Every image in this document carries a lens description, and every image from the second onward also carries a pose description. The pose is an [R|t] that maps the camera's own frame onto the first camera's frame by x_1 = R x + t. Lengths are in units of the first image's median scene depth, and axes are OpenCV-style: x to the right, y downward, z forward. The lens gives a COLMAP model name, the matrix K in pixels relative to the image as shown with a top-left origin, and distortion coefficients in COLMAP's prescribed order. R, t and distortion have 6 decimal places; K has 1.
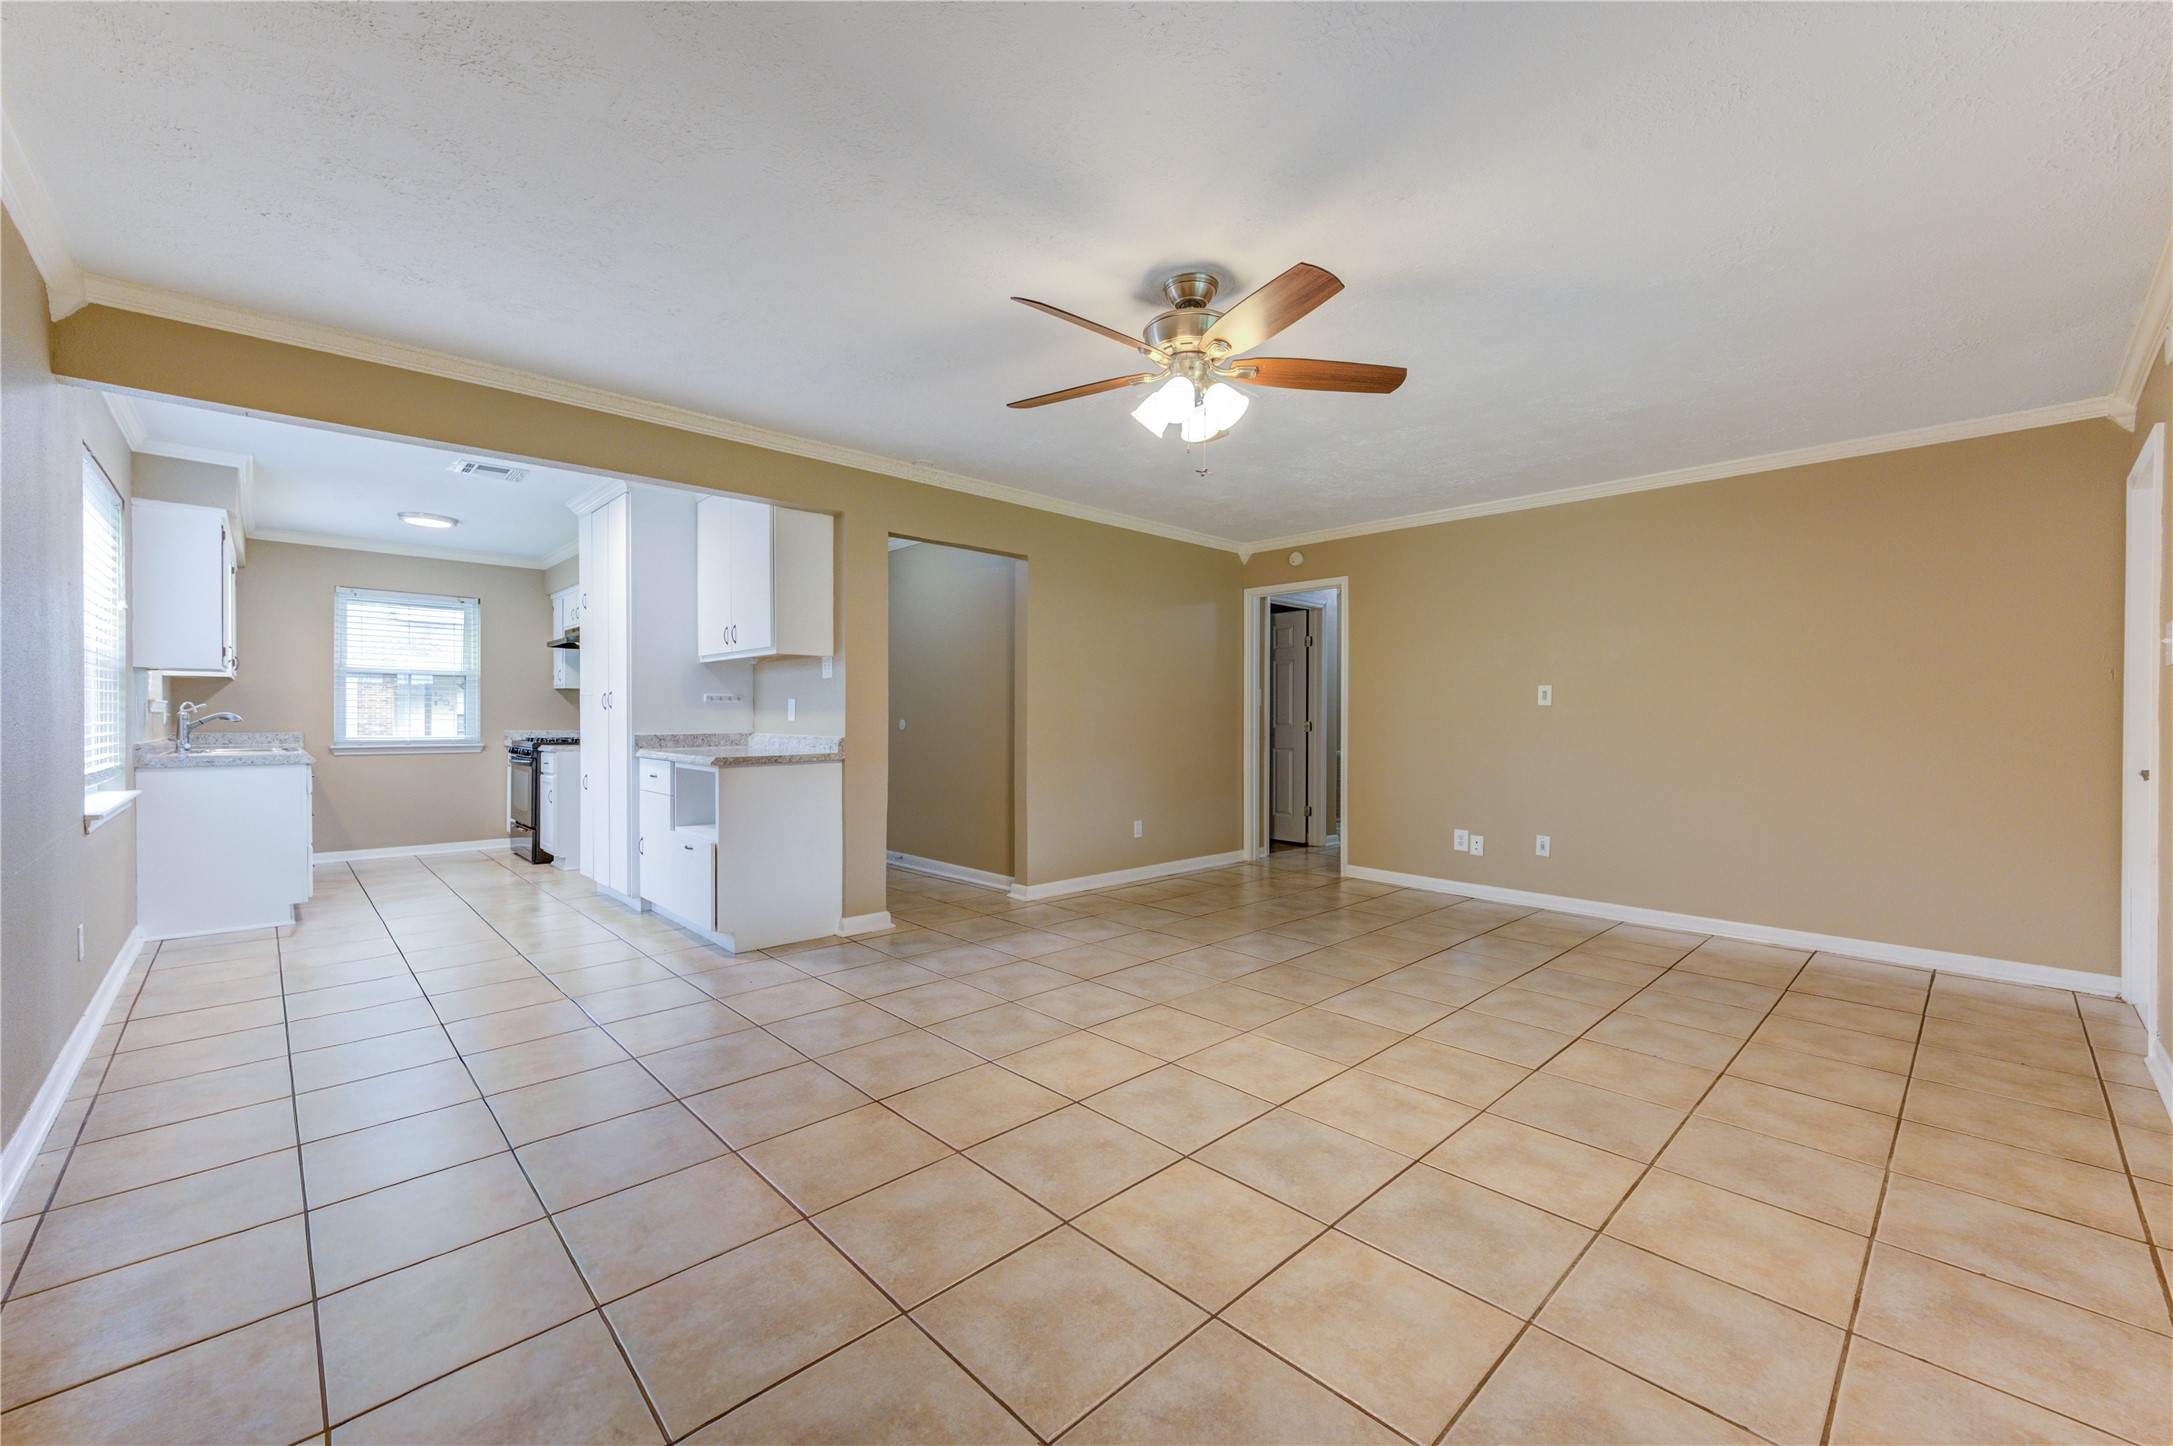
lens RADIAL K [[863.8, 0, 1097.4], [0, 863.8, 720.3], [0, 0, 1]] dist [0.005477, 0.000274]
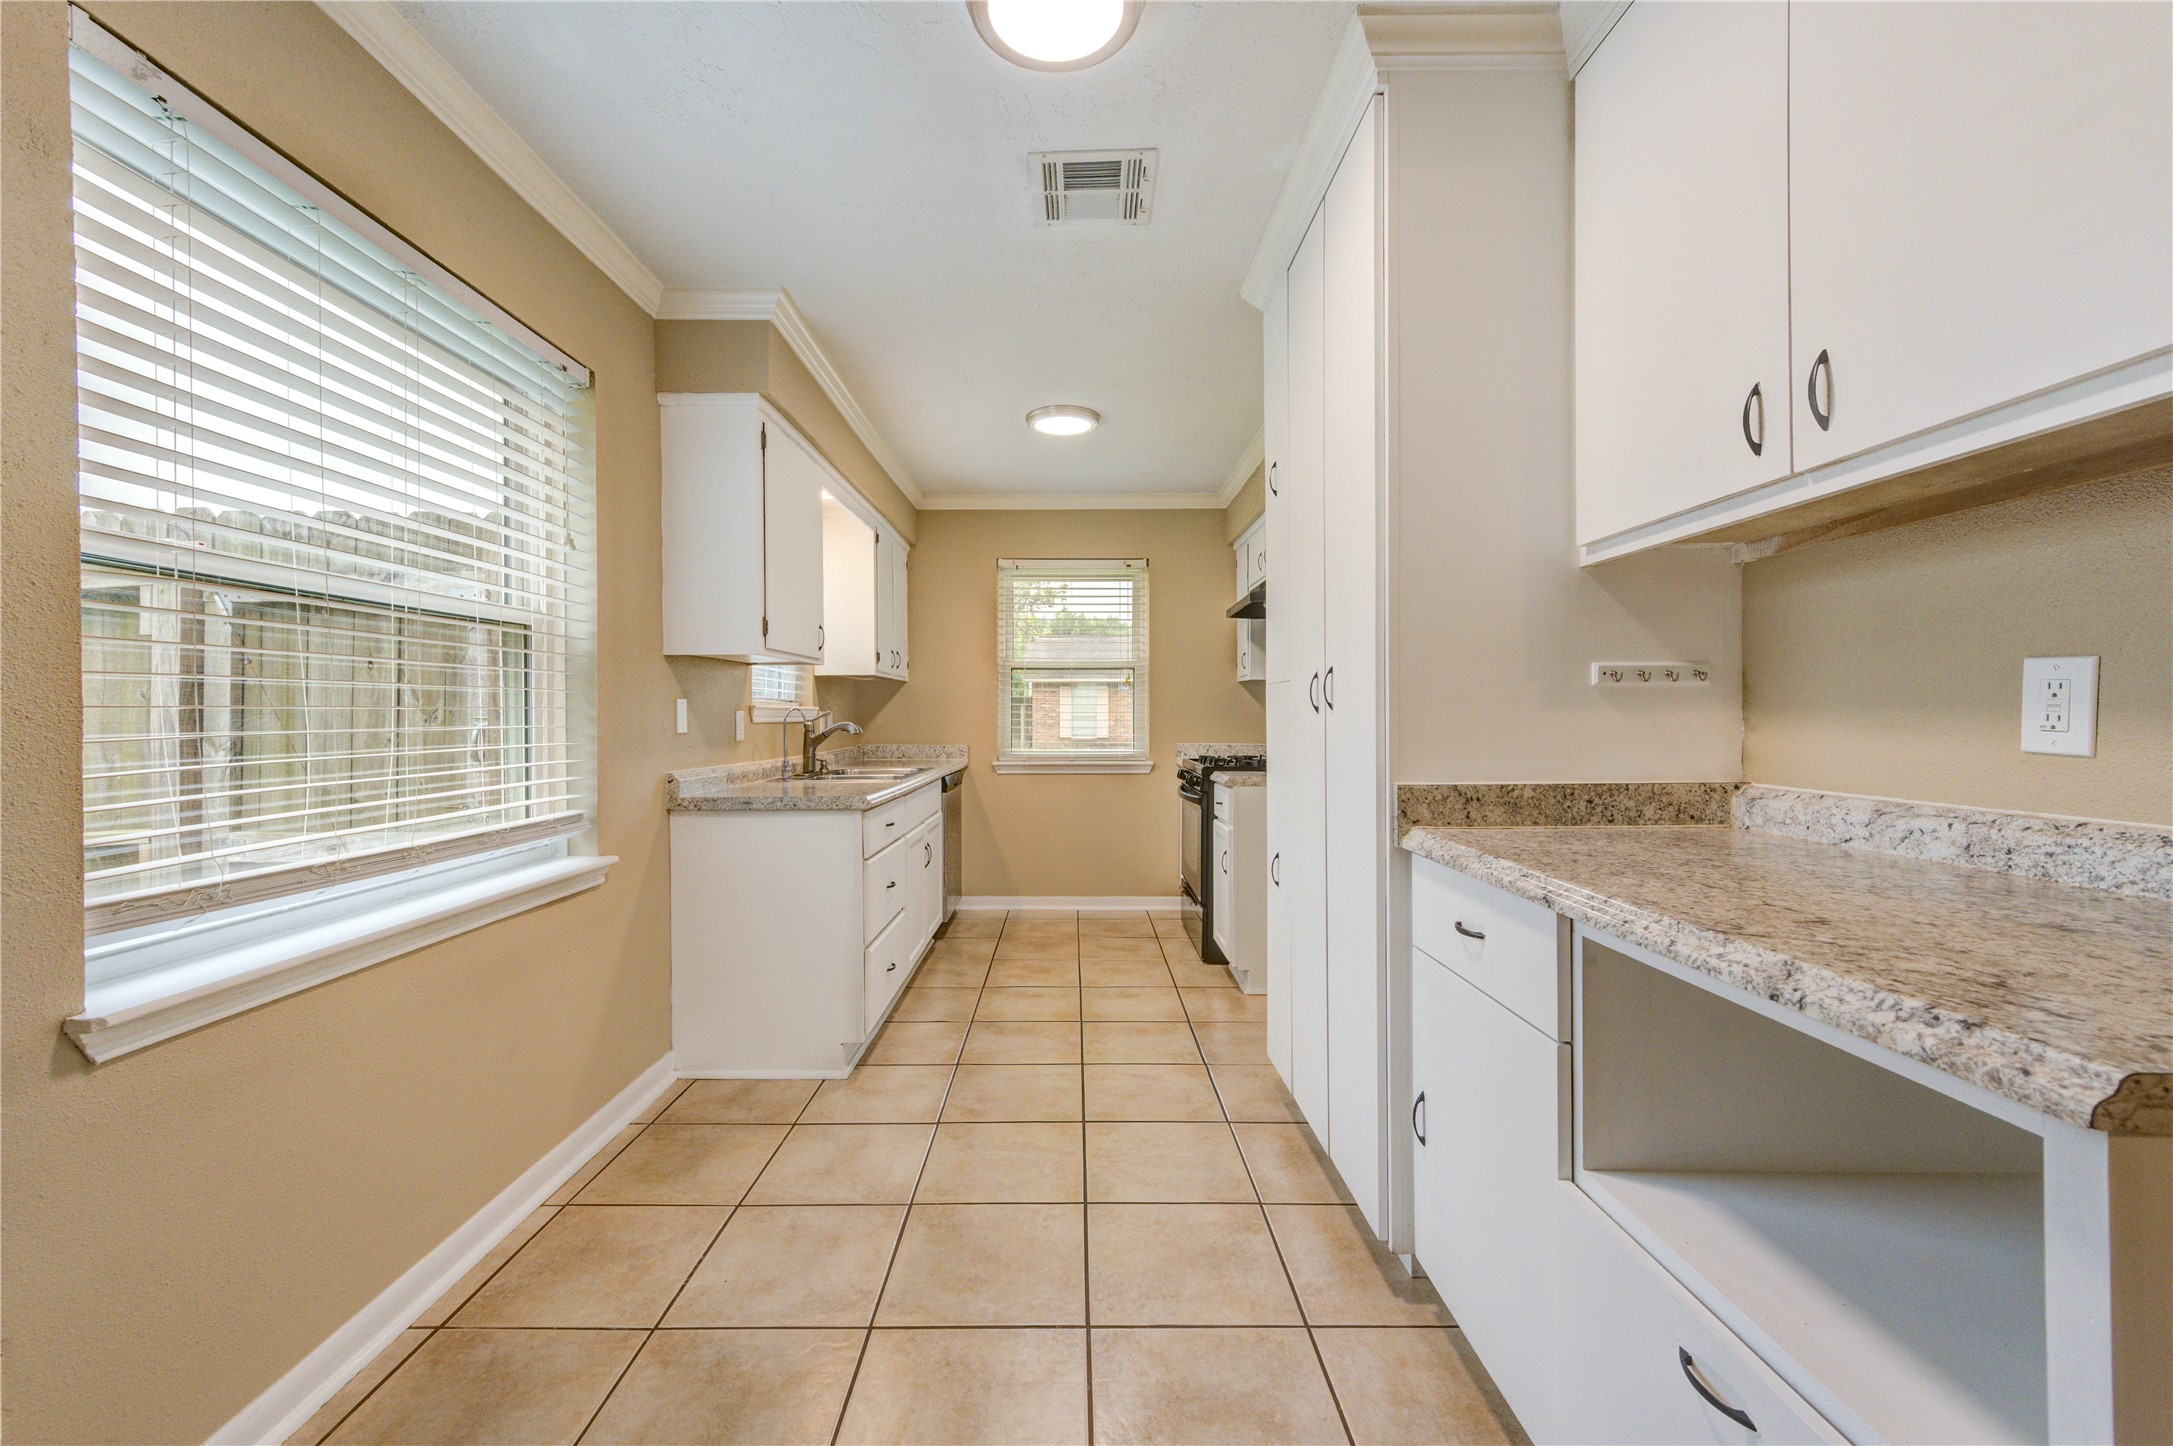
lens RADIAL K [[866.6, 0, 1076.1], [0, 866.6, 719.0], [0, 0, 1]] dist [0.007054, -0.000141]
pose [[0.719433, -0.004884, -0.694545, -0.441805], [0.003868, 0.999988, -0.003026, -0.010626], [0.694552, -0.000510, 0.719443, 0.756392]]
